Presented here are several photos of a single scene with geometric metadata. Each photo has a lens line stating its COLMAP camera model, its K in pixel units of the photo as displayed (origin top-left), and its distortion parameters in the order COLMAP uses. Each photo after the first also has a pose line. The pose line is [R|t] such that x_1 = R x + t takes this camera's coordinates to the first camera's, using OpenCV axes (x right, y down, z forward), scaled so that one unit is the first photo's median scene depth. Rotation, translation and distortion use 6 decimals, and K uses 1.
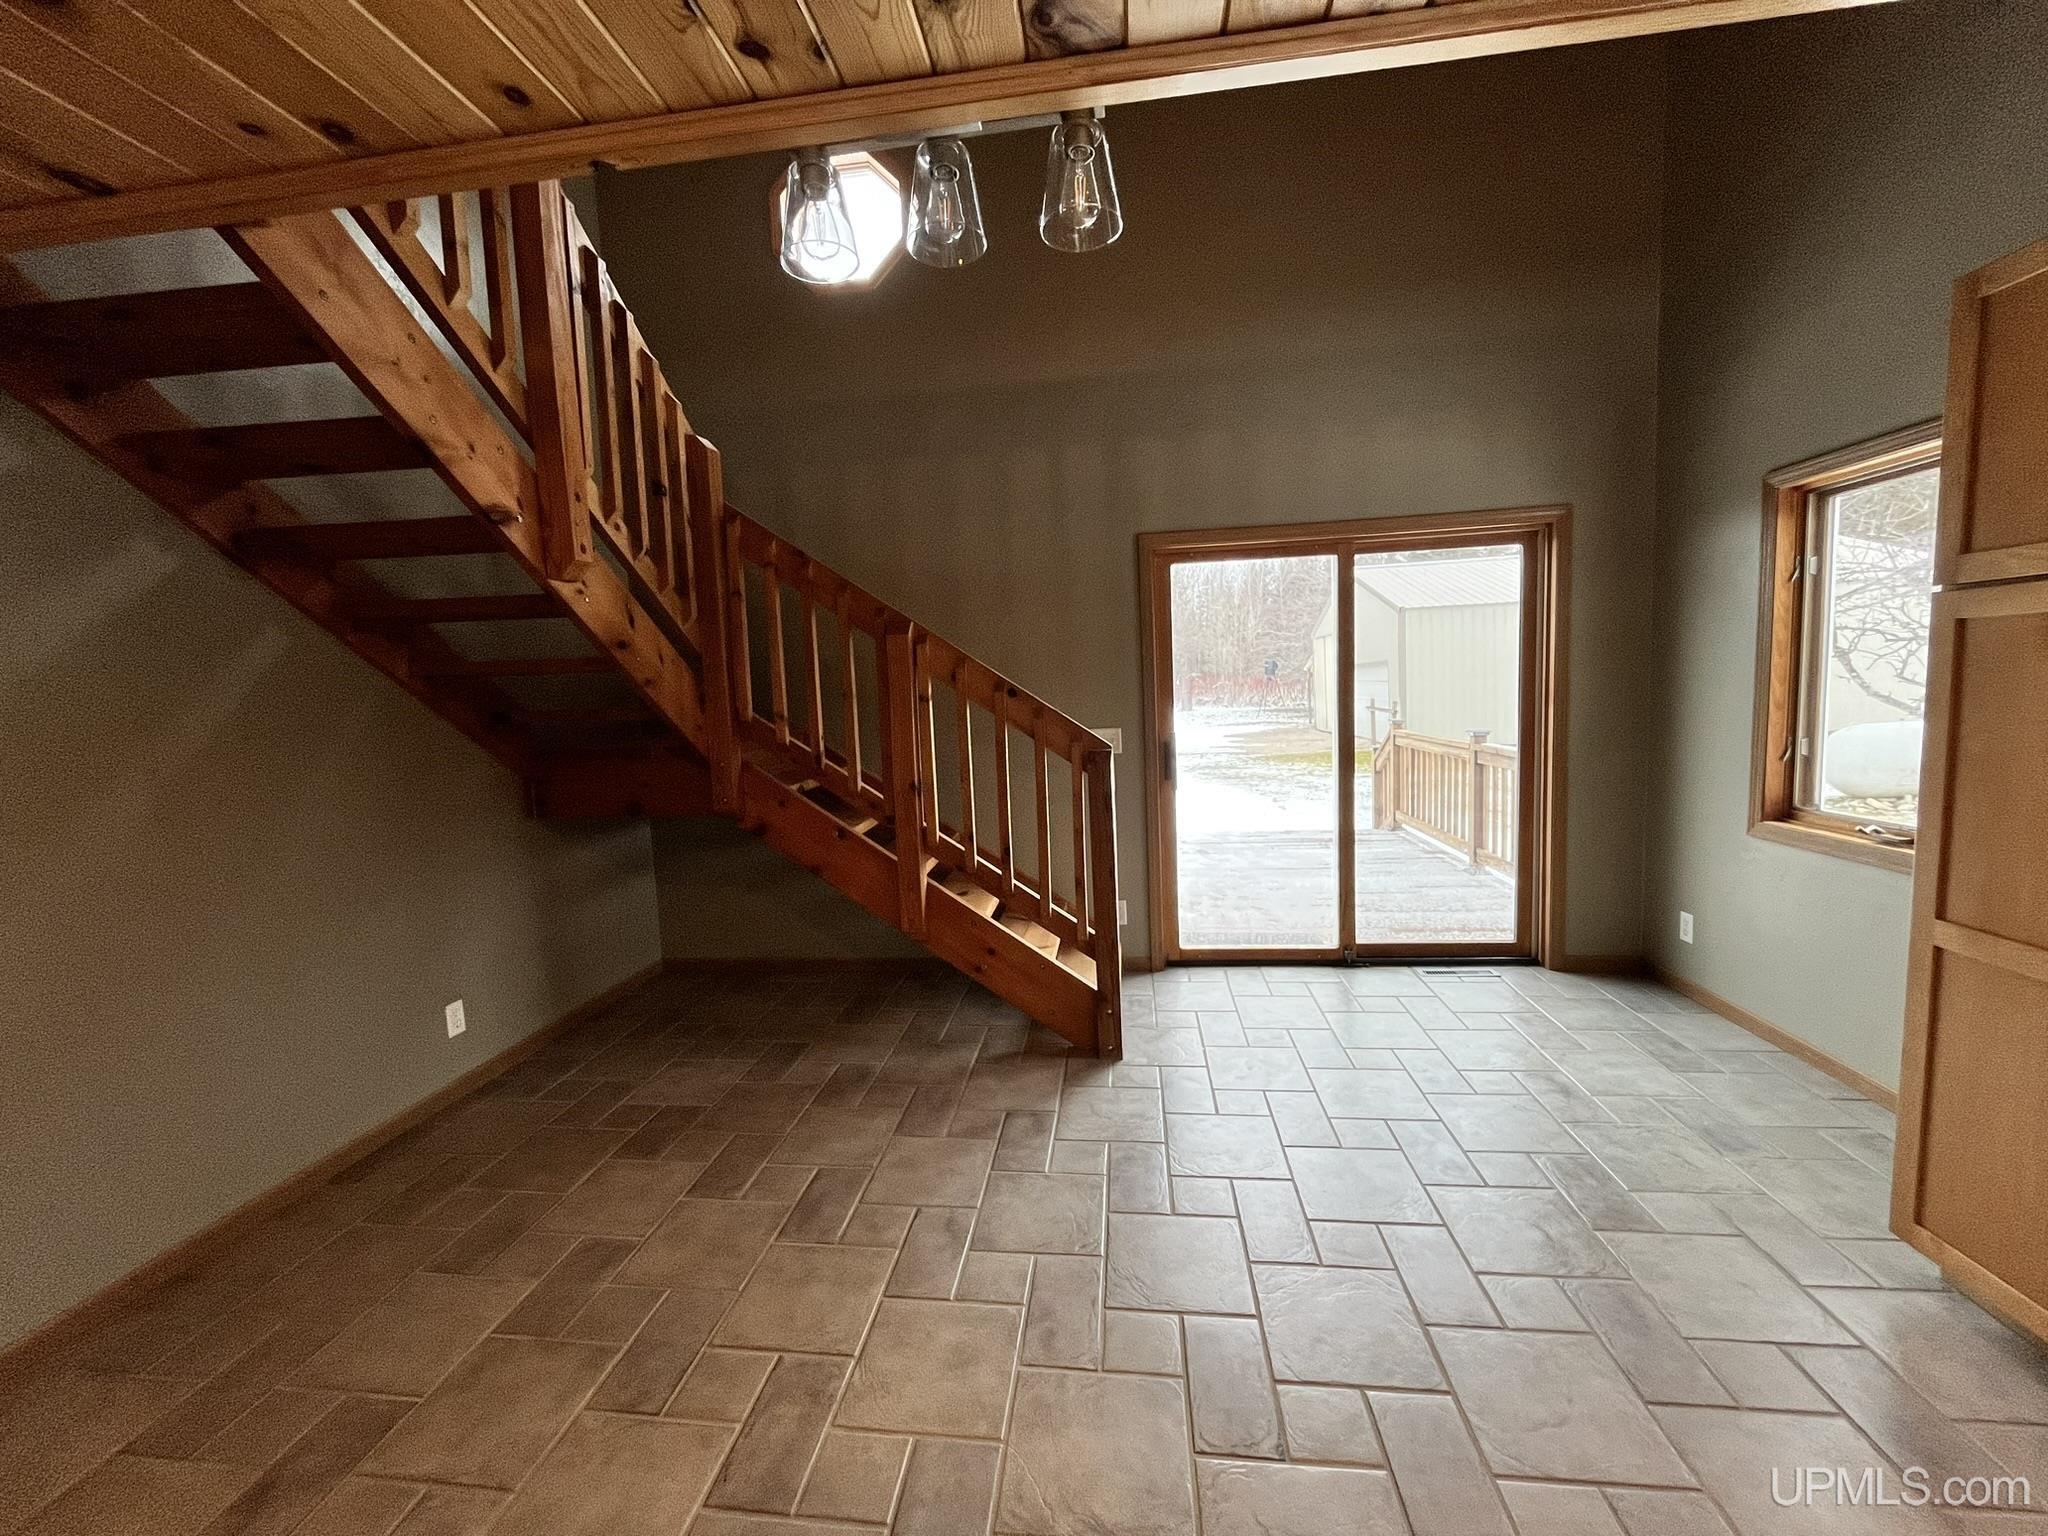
lens RADIAL K [[828.6, 0, 1024.0], [0, 828.6, 768.0], [0, 0, 1]] dist [-0.000103, 0.002853]
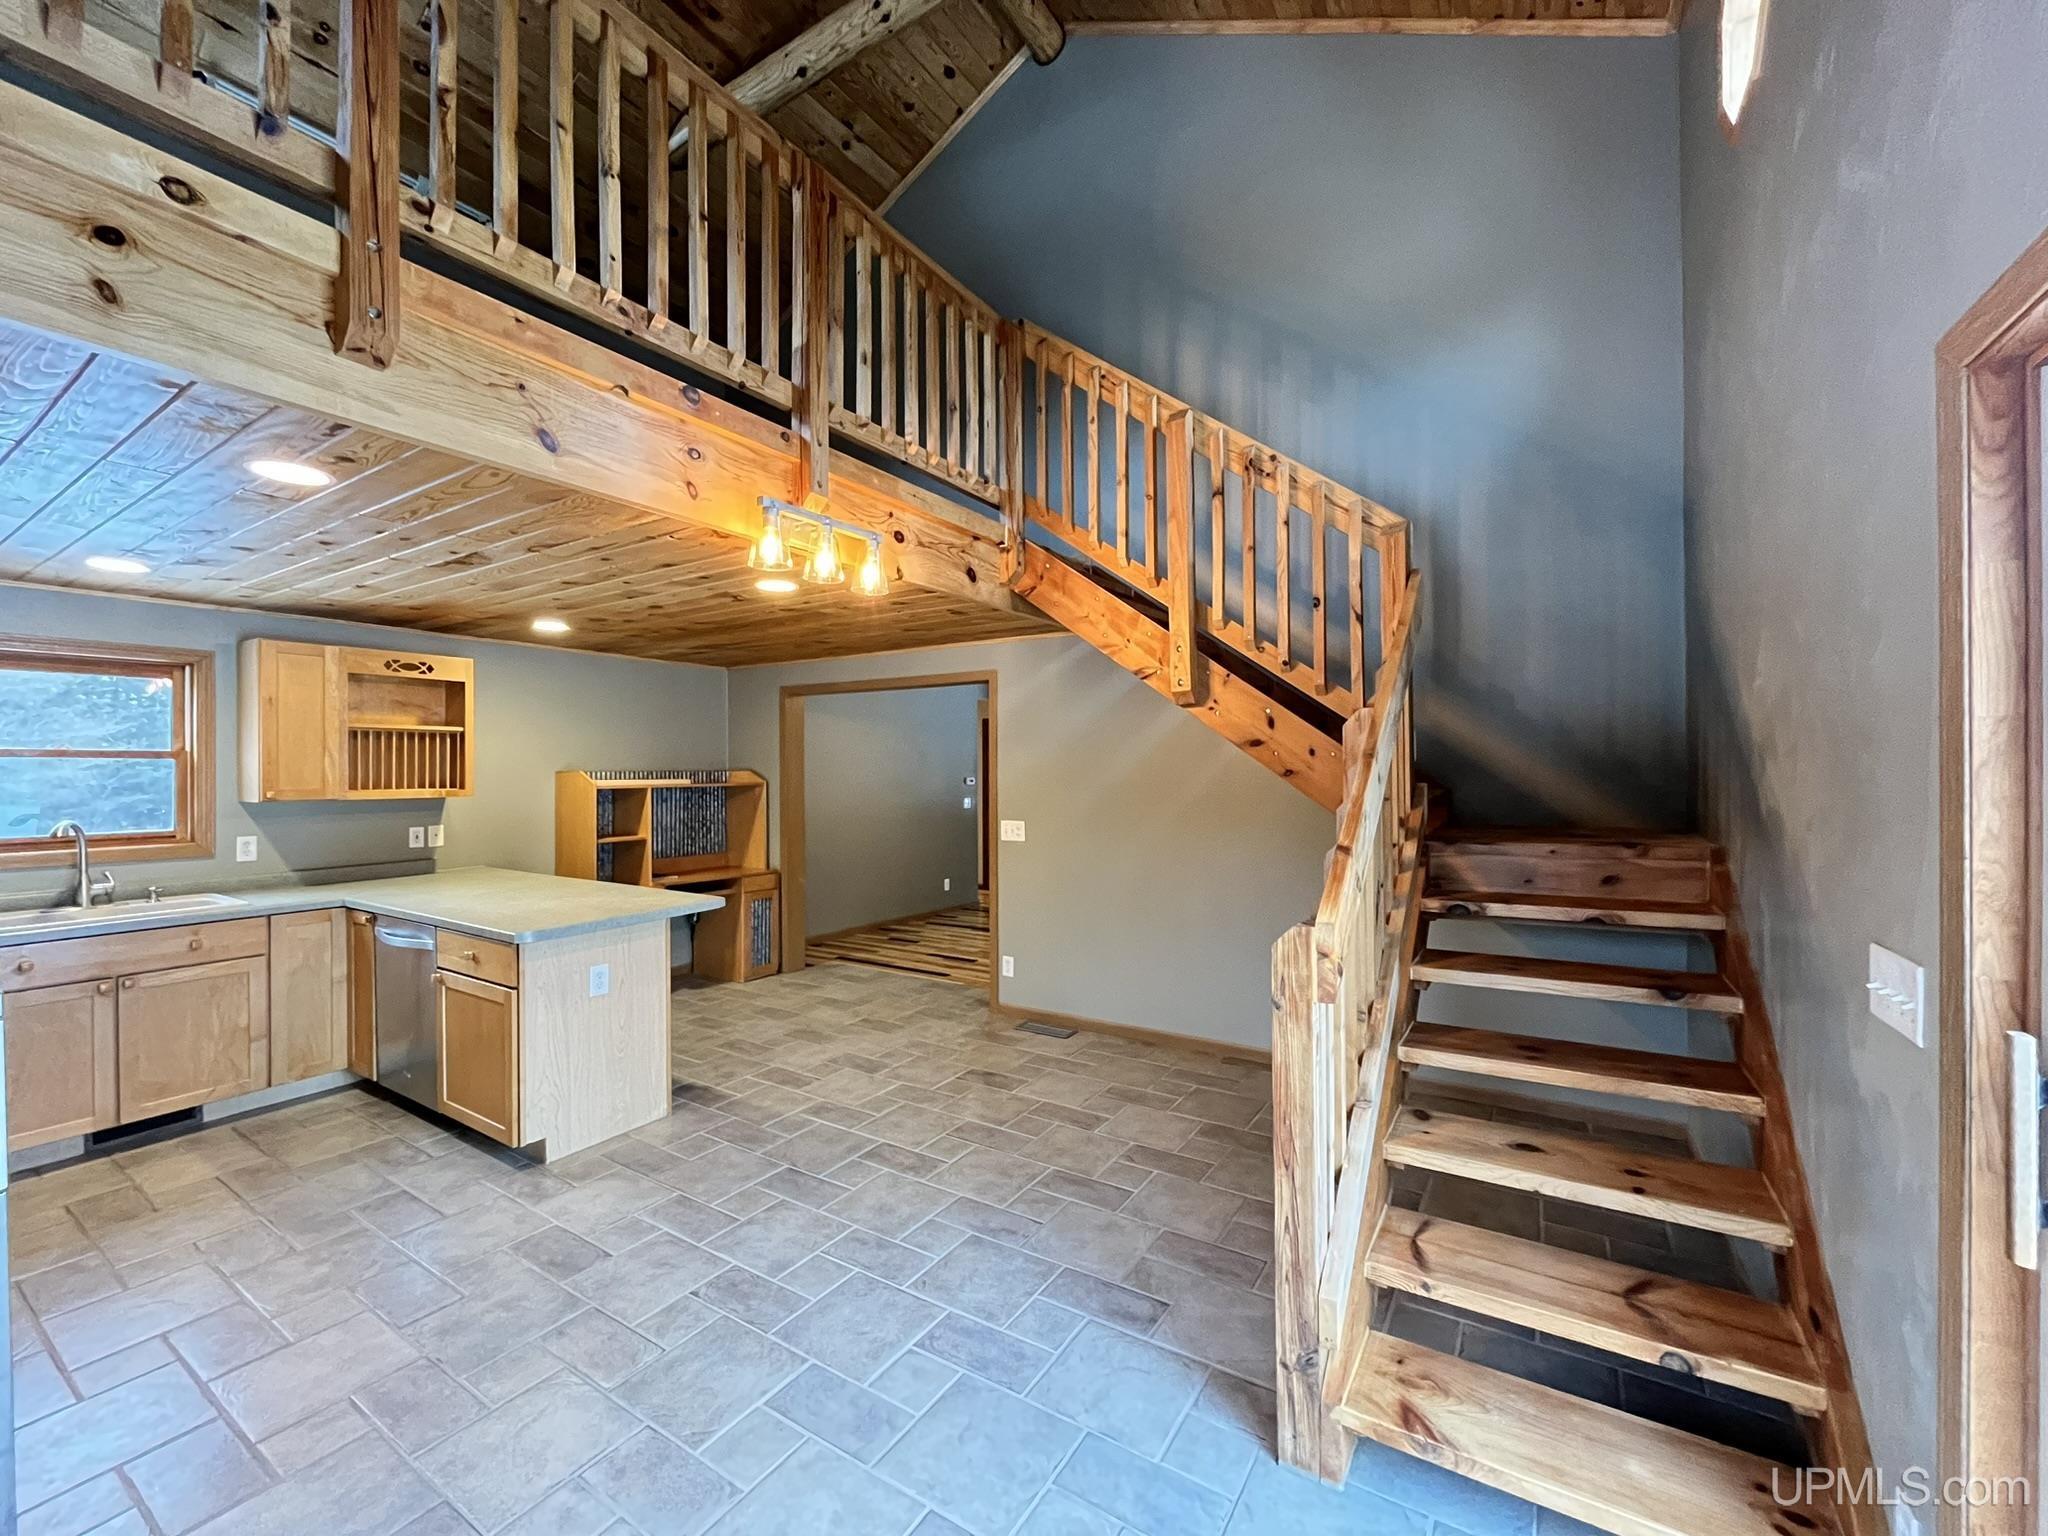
lens RADIAL K [[832.0, 0, 1019.6], [0, 832.0, 766.7], [0, 0, 1]] dist [-0.002481, -0.000254]
pose [[-0.429636, 0.044205, -0.901919, 0.725738], [-0.063381, 0.994861, 0.078952, -0.169919], [0.900775, 0.091085, -0.424627, 1.090237]]
